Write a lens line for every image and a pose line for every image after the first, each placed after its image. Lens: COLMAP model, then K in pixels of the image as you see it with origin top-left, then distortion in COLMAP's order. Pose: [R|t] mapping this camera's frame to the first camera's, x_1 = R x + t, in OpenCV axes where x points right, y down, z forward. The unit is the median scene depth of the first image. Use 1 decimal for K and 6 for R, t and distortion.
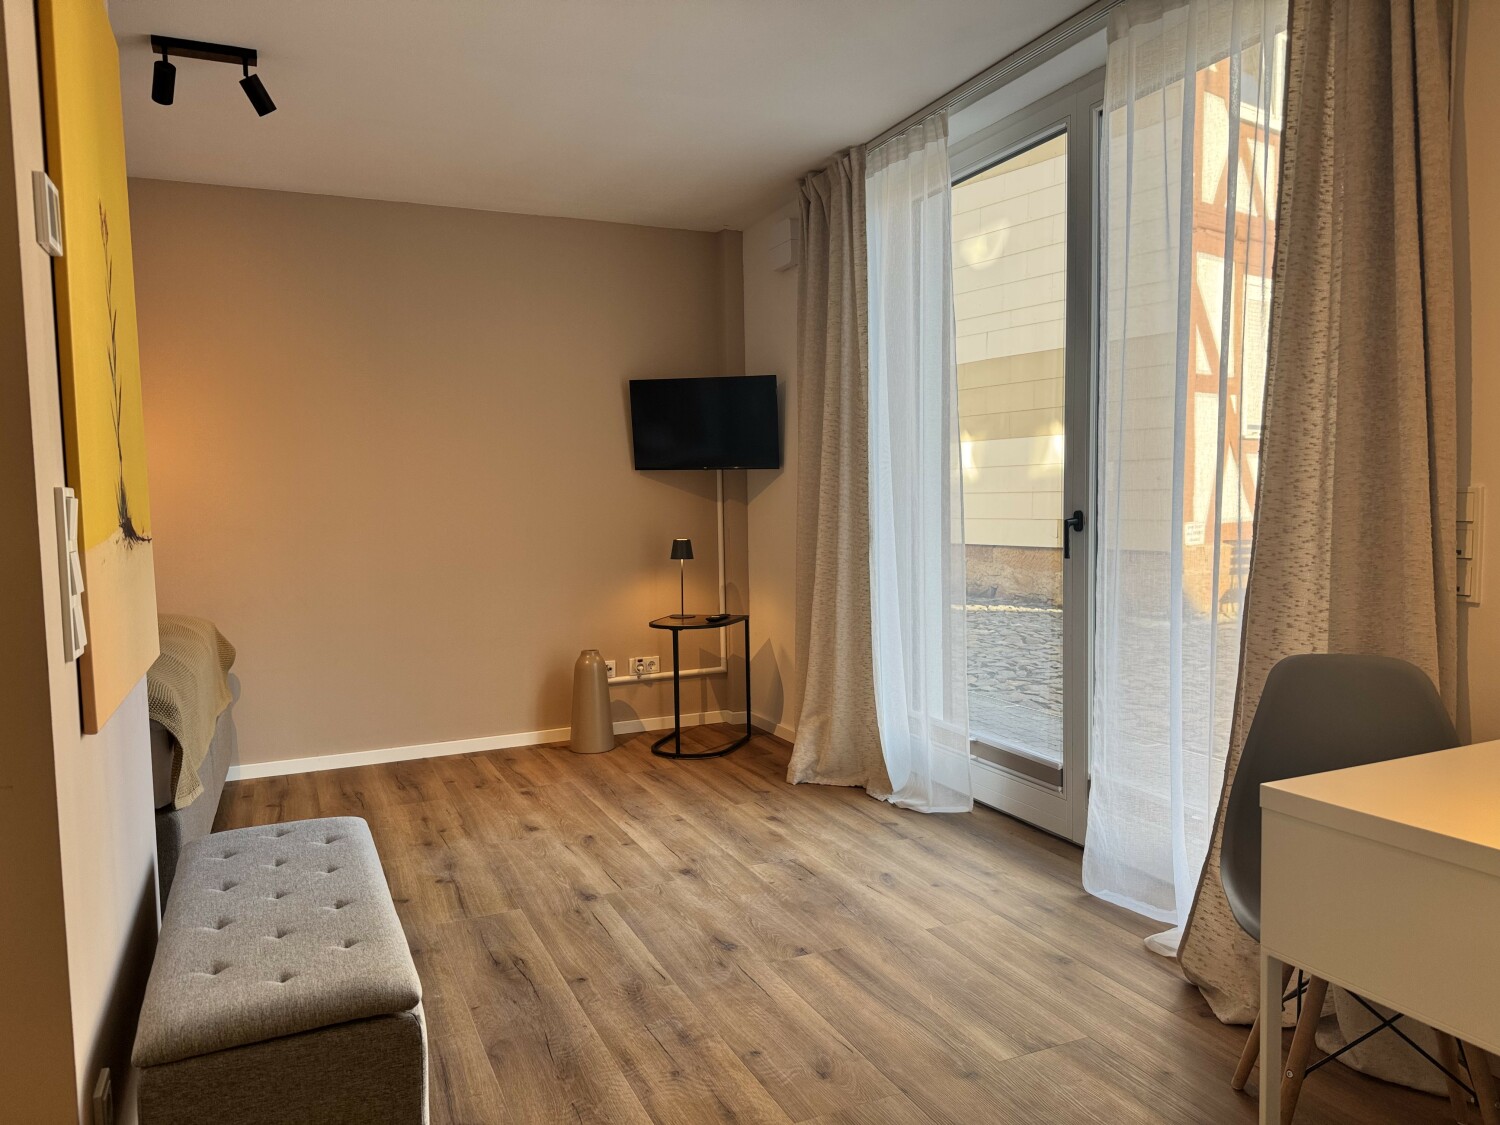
lens RADIAL K [[1061.6, 0, 753.3], [0, 1061.6, 565.1], [0, 0, 1]] dist [0.039939, -0.058424]
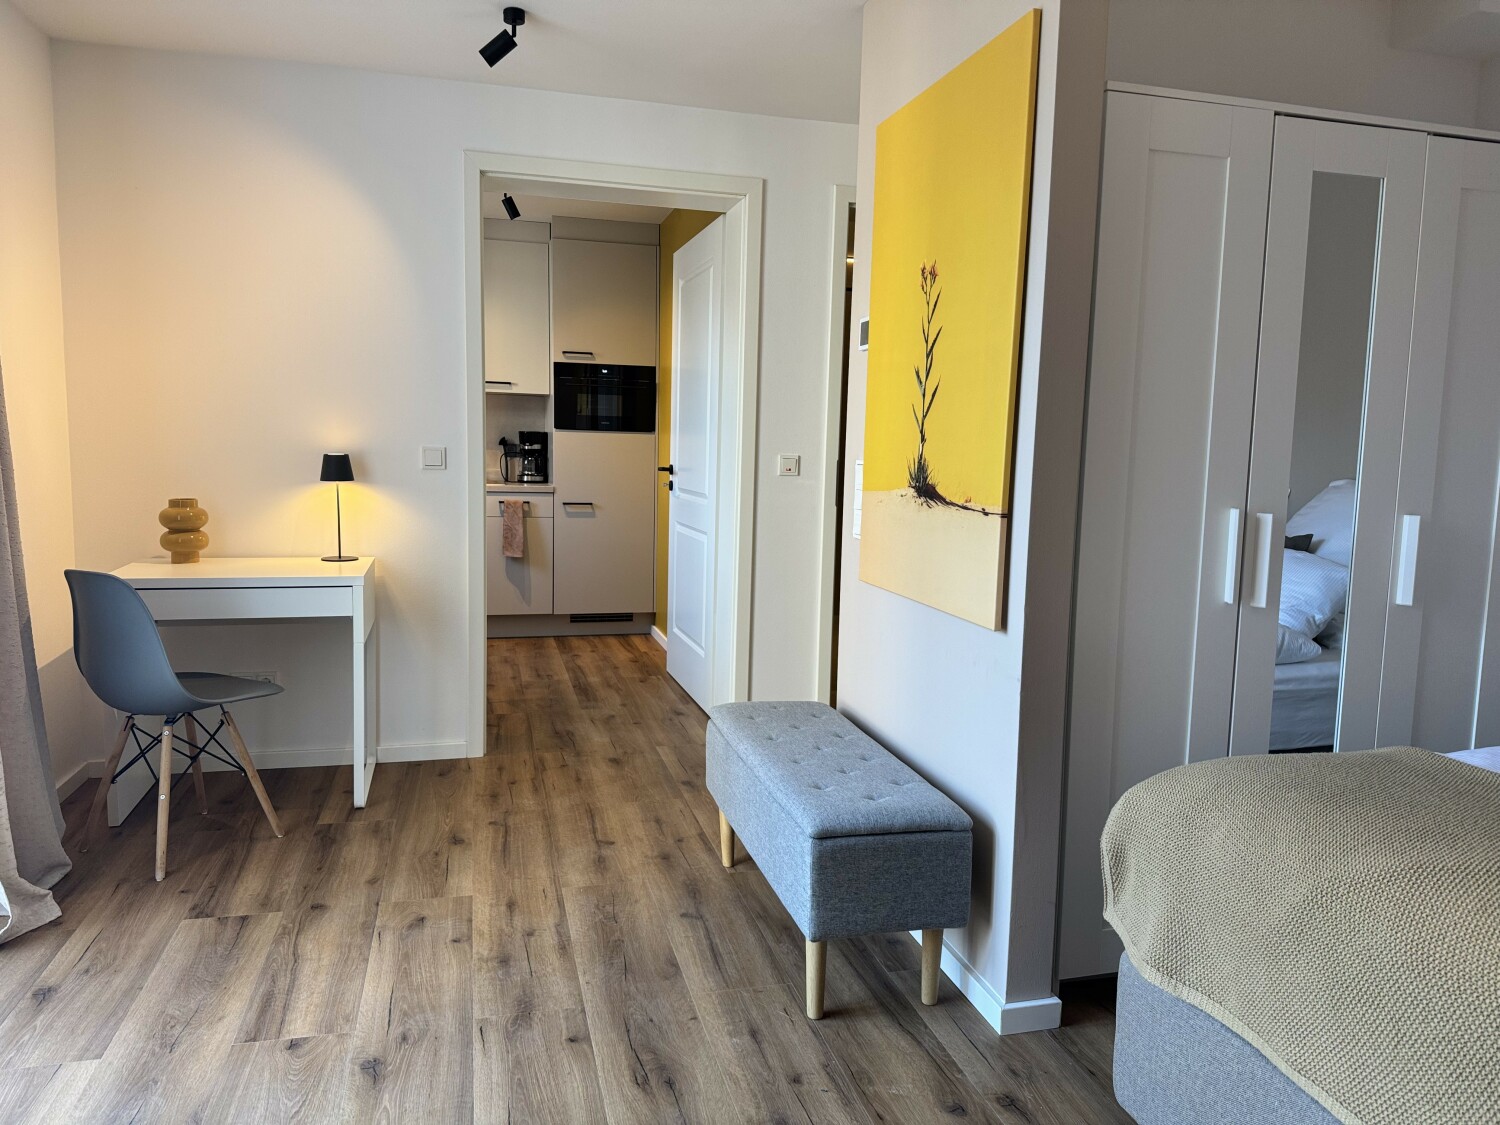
lens RADIAL K [[1061.6, 0, 748.0], [0, 1061.6, 565.0], [0, 0, 1]] dist [0.039939, -0.058424]
pose [[-0.984951, -0.026069, 0.170857, -0.442045], [0.005151, 0.983692, 0.179786, -0.137299], [-0.172758, 0.177960, -0.968754, 1.766672]]
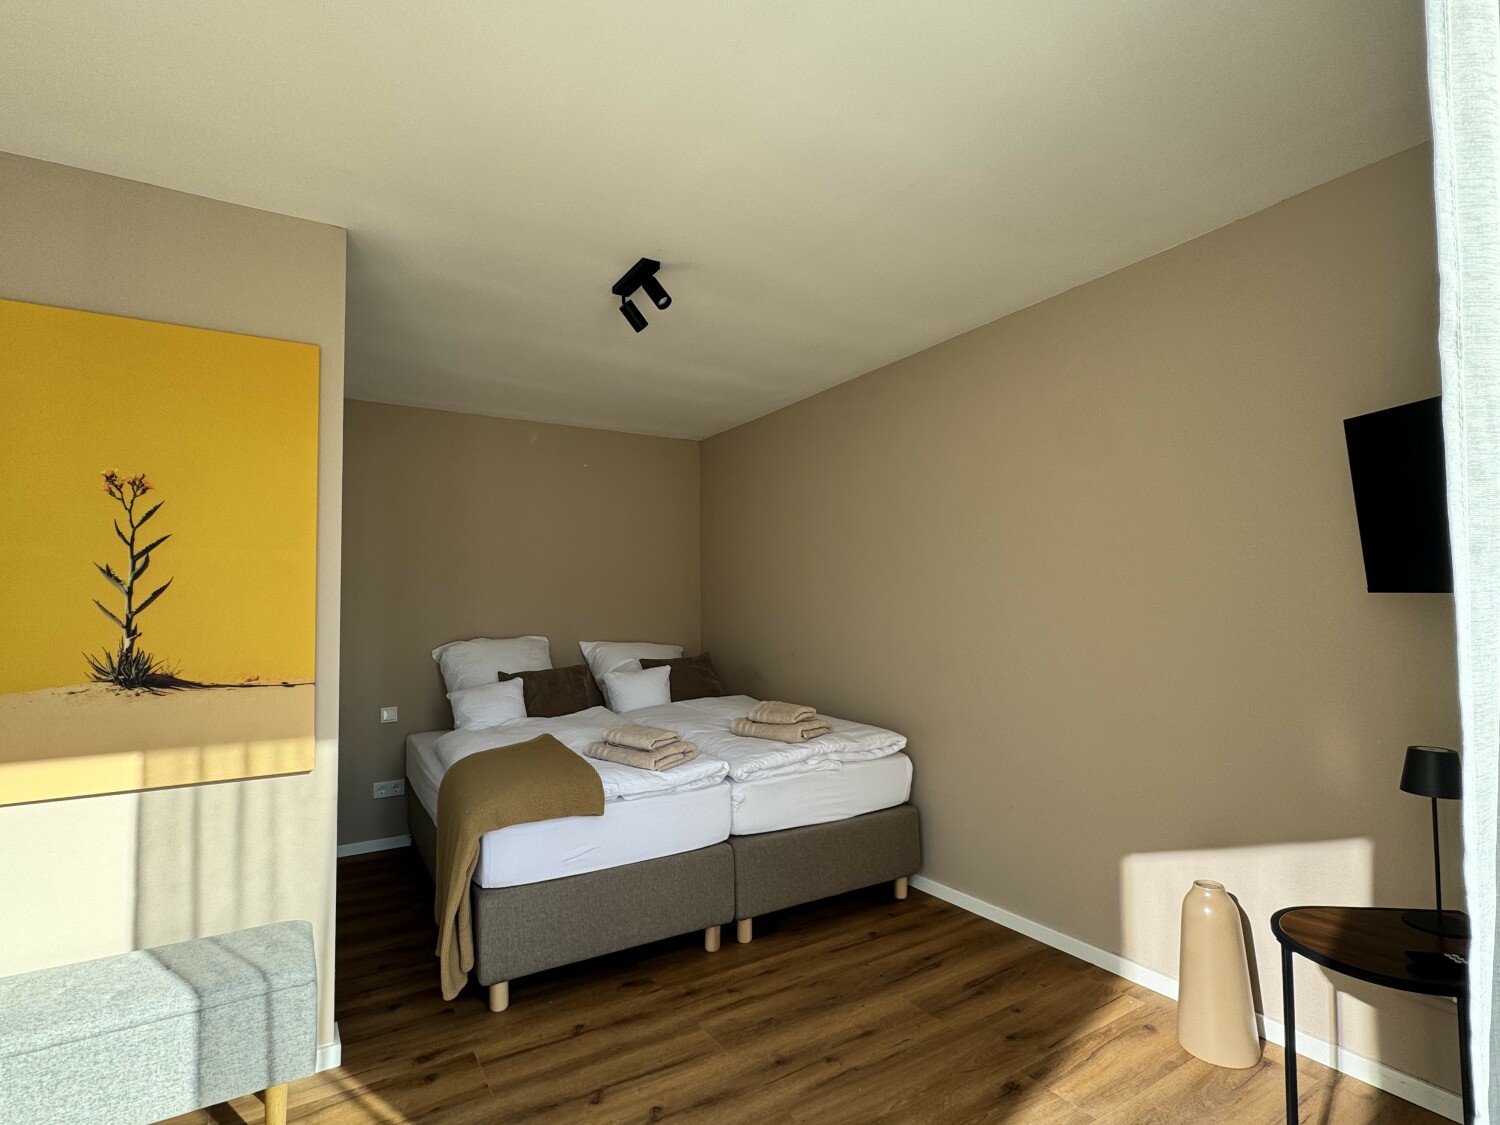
lens RADIAL K [[737.3, 0, 752.4], [0, 737.3, 565.5], [0, 0, 1]] dist [-0.002092, -0.000089]
pose [[0.134205, -0.038895, -0.990190, 0.399130], [-0.054700, 0.997415, -0.046593, -0.141630], [0.989443, 0.060416, 0.131731, 1.256464]]
